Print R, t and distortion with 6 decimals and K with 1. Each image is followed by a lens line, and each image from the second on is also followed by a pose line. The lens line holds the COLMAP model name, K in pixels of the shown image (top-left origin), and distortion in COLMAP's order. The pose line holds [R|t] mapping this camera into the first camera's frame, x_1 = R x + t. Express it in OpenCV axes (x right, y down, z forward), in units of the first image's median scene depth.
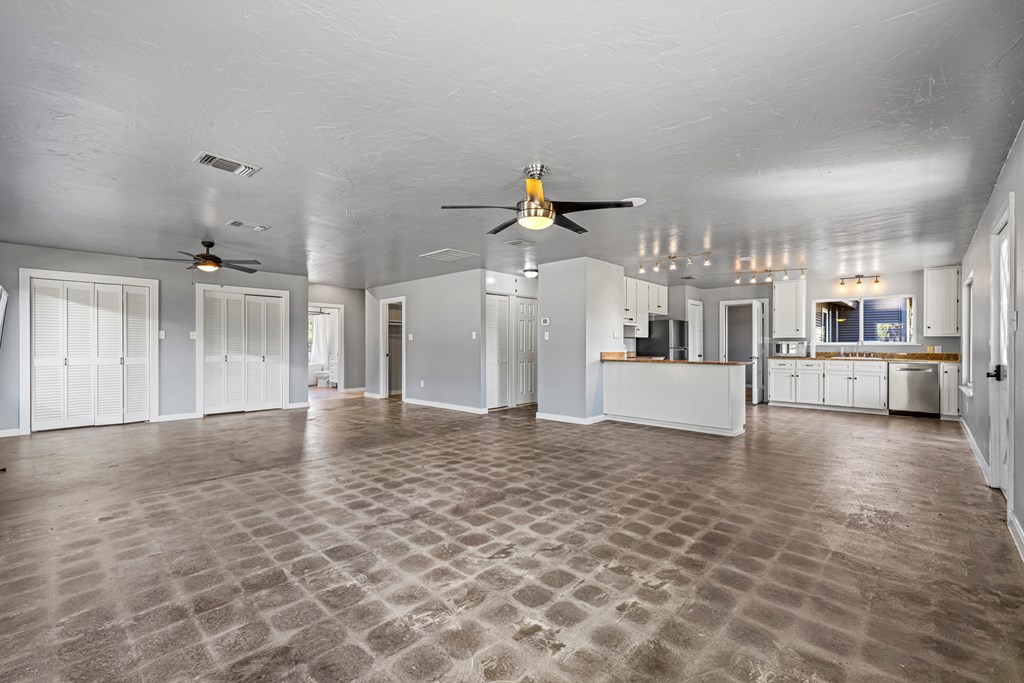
lens RADIAL K [[433.6, 0, 513.4], [0, 433.6, 347.4], [0, 0, 1]] dist [-0.002566, -0.000082]
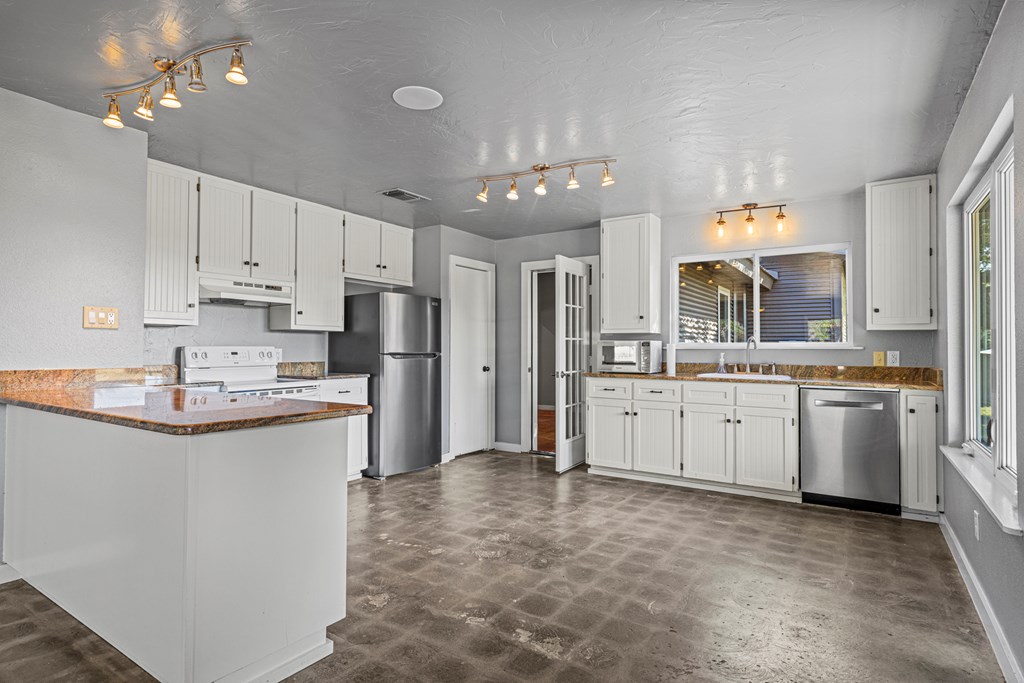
lens RADIAL K [[540.0, 0, 512.2], [0, 540.0, 342.0], [0, 0, 1]] dist [-0.016134, 0.001124]
pose [[0.983791, 0.003548, 0.179282, 0.437032], [-0.000689, 0.999872, -0.016007, -0.003146], [-0.179316, 0.015624, 0.983667, 0.466269]]
